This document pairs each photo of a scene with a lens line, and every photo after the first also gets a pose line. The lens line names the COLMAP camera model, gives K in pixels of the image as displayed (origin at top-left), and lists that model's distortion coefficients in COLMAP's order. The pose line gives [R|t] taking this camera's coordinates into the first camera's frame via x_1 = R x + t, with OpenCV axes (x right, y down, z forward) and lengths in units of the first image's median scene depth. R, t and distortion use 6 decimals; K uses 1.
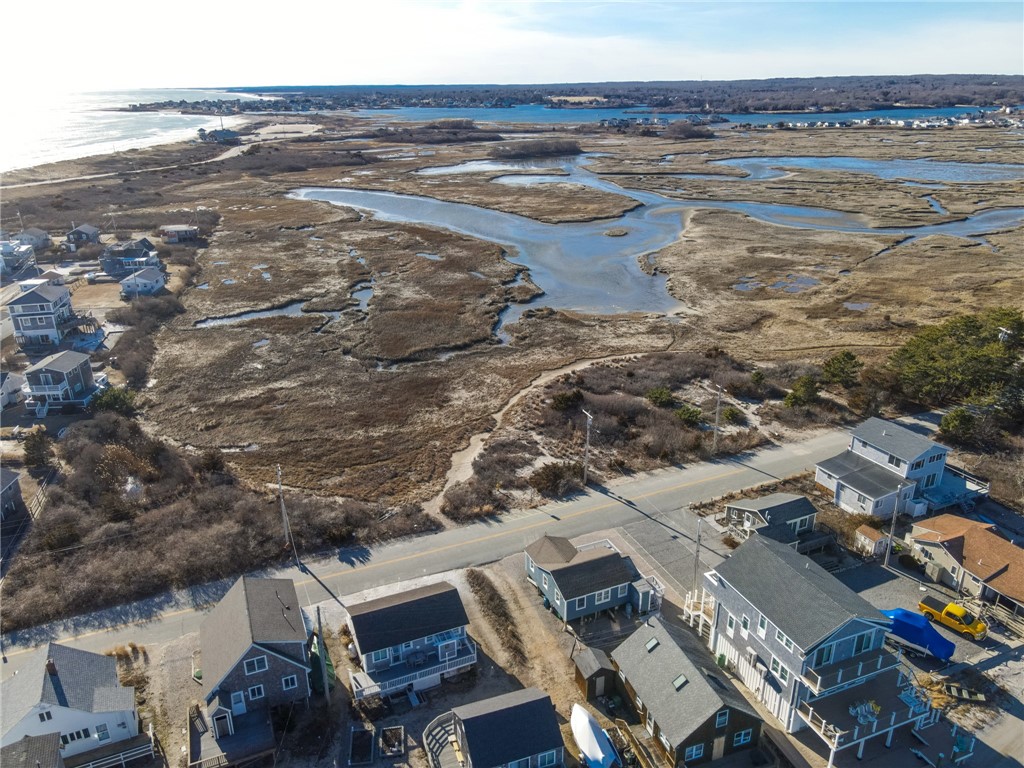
lens RADIAL K [[752.1, 0, 512.6], [0, 752.1, 388.4], [0, 0, 1]] dist [0.006873, 0.016000]
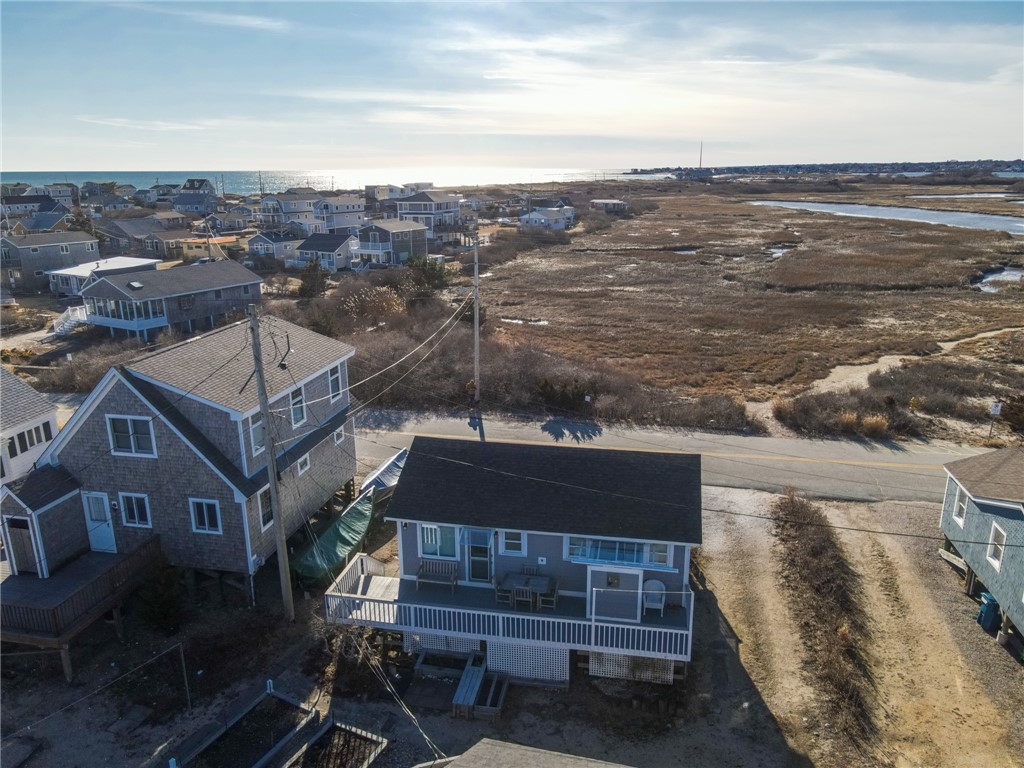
lens RADIAL K [[752.1, 0, 518.3], [0, 752.1, 382.0], [0, 0, 1]] dist [0.006873, 0.016000]
pose [[0.826214, 0.159393, -0.540337, 0.037169], [-0.215371, 0.975650, -0.041513, 0.238186], [0.520563, 0.150671, 0.840424, 0.583760]]
